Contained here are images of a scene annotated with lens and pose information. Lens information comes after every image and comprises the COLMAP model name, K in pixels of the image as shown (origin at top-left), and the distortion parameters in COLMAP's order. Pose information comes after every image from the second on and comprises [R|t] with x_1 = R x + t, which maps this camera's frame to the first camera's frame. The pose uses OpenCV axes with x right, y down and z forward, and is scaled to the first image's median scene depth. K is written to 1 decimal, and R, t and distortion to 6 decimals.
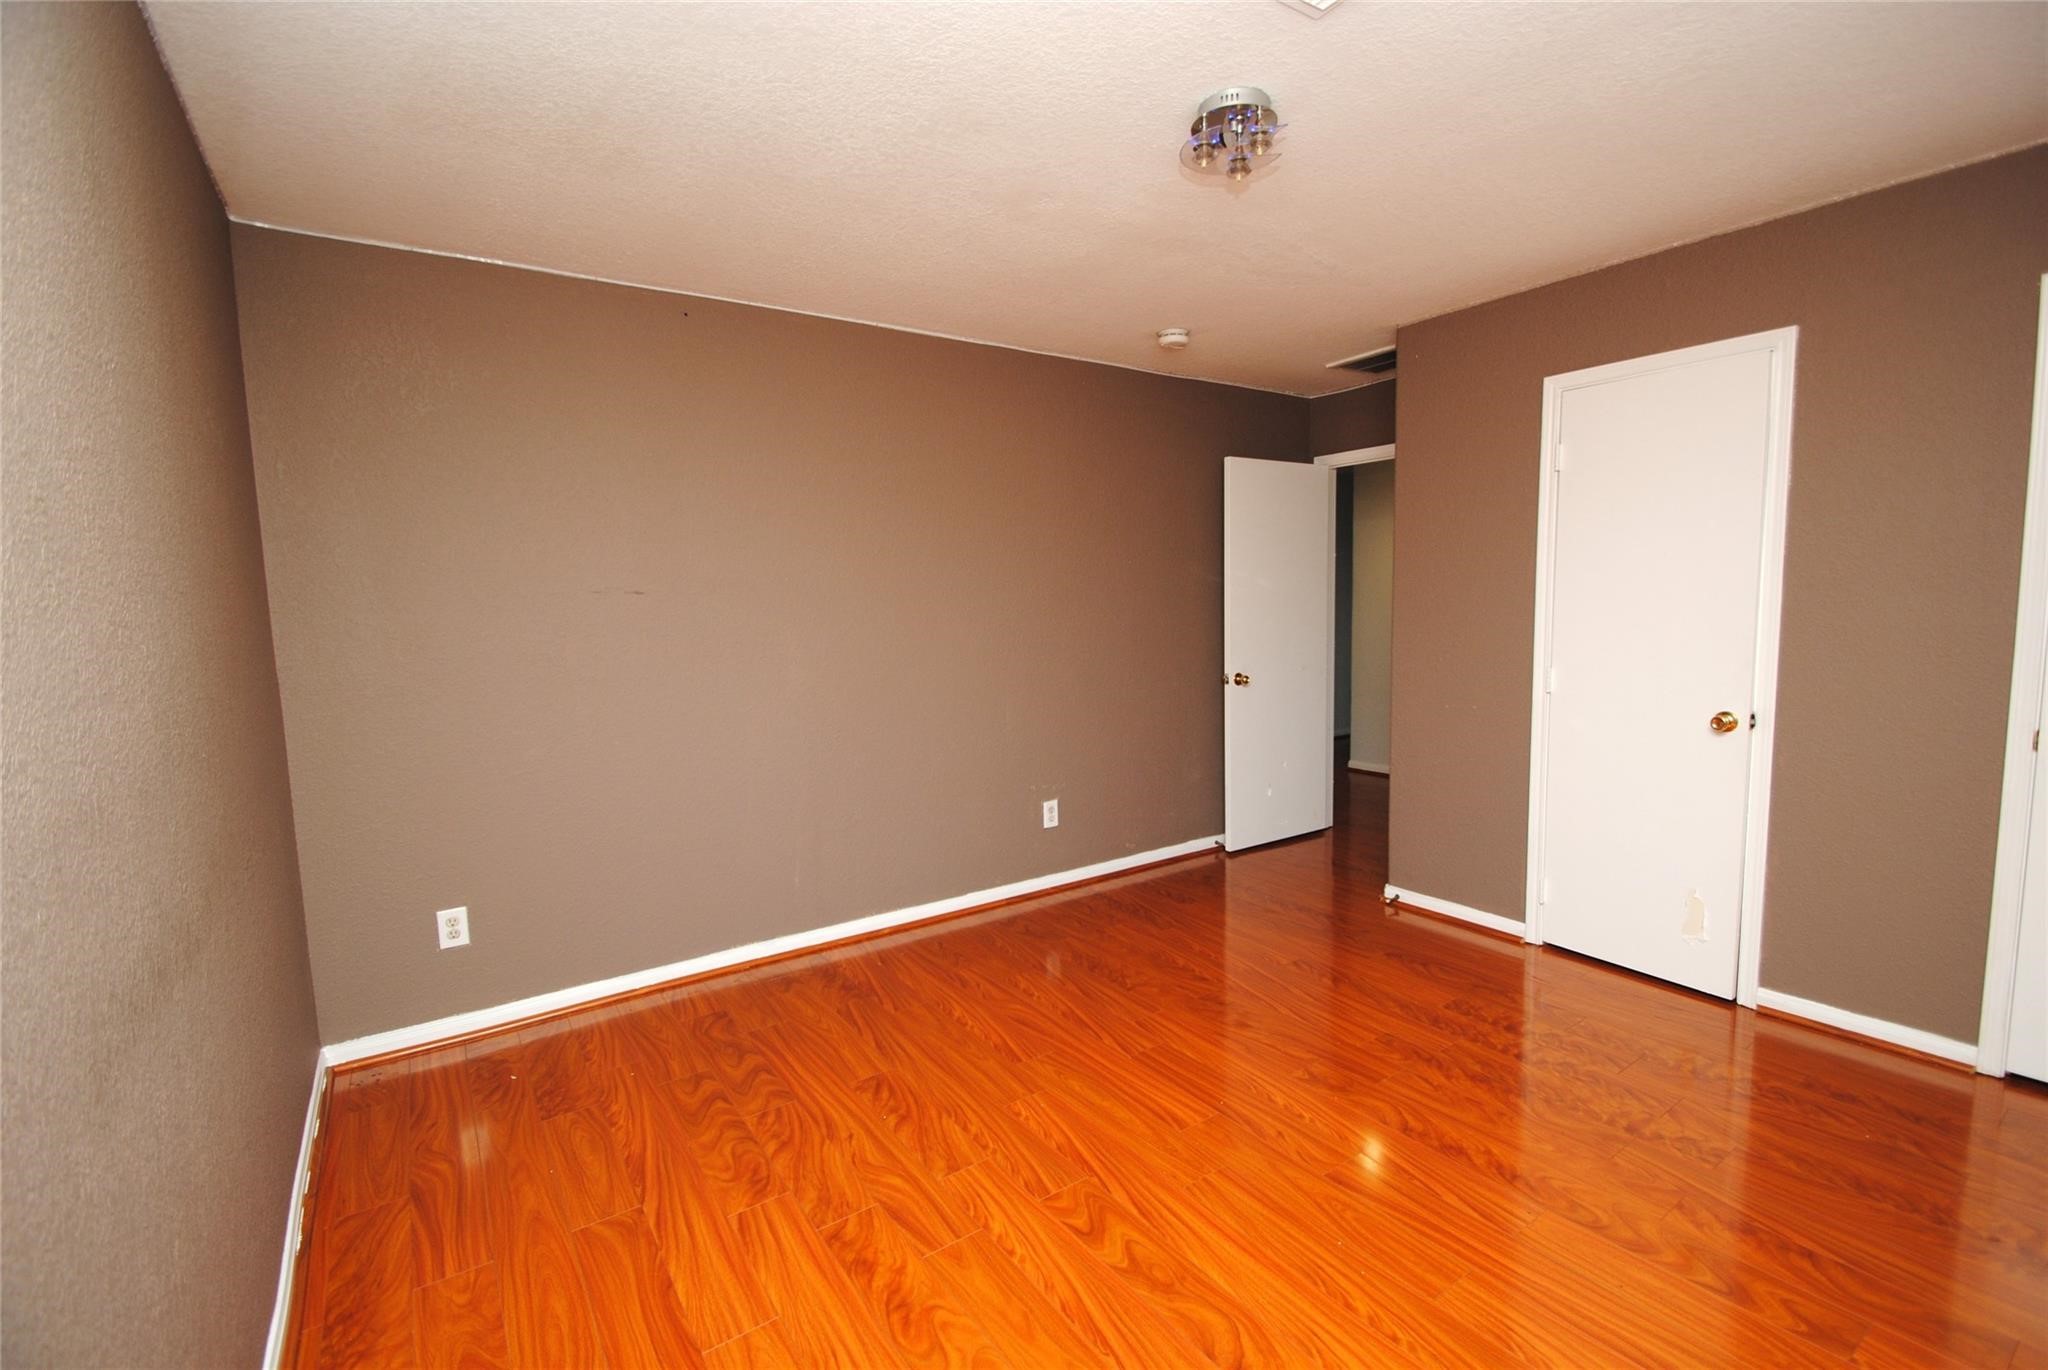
lens RADIAL K [[897.3, 0, 1037.5], [0, 897.3, 689.1], [0, 0, 1]] dist [0.002882, -0.000549]
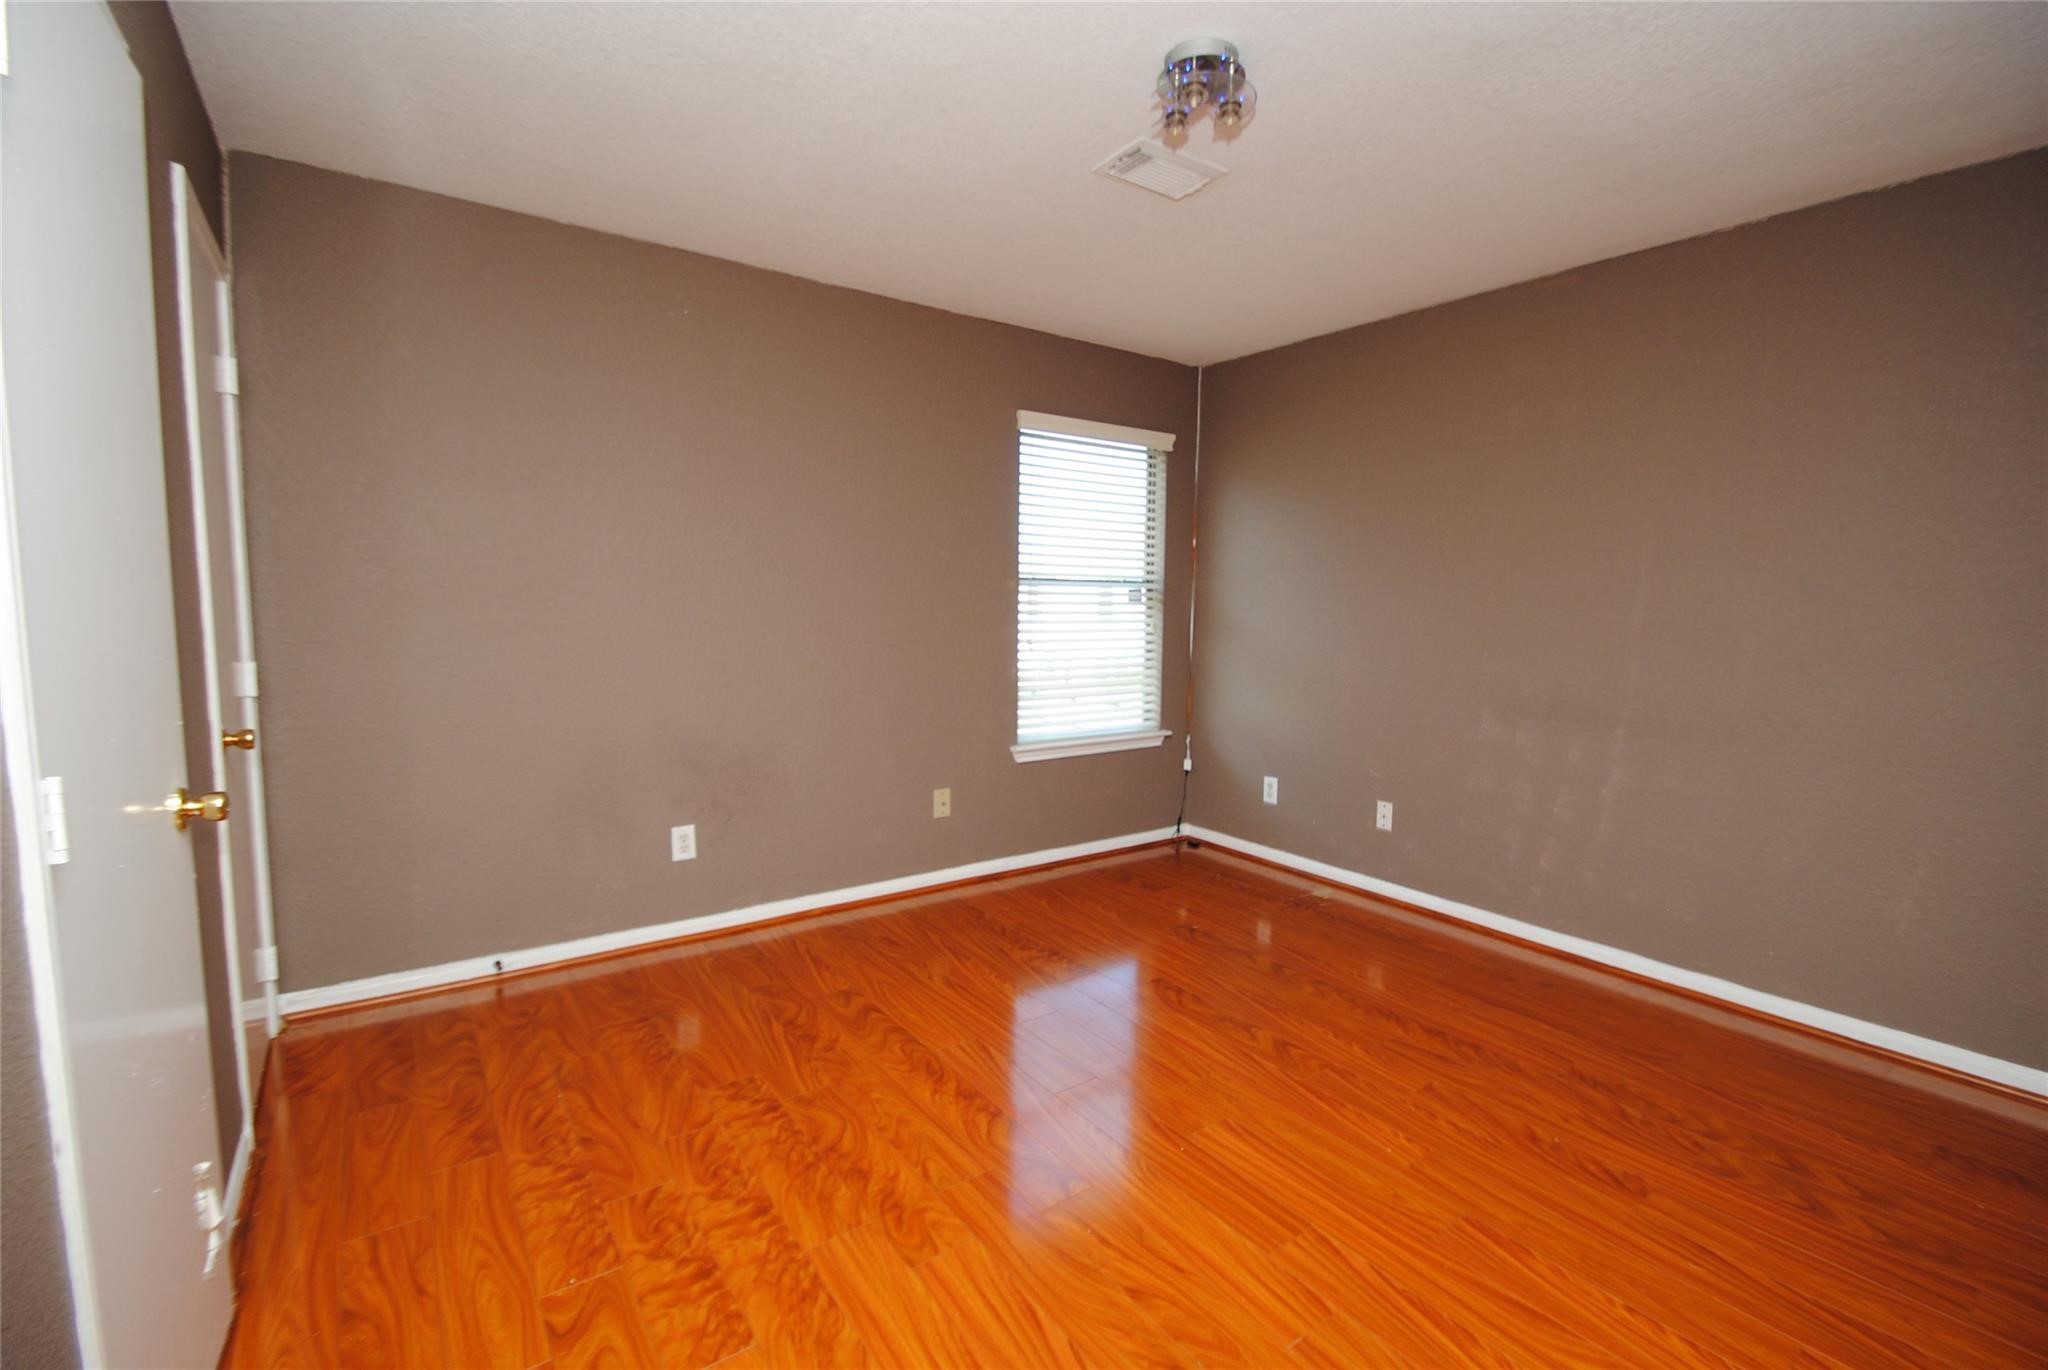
lens RADIAL K [[897.3, 0, 1037.5], [0, 897.3, 689.1], [0, 0, 1]] dist [0.002882, -0.000549]
pose [[-0.999781, 0.010658, -0.018012, 0.377860], [0.006805, 0.979410, 0.201766, -0.158496], [0.019792, 0.201599, -0.979268, 1.864438]]
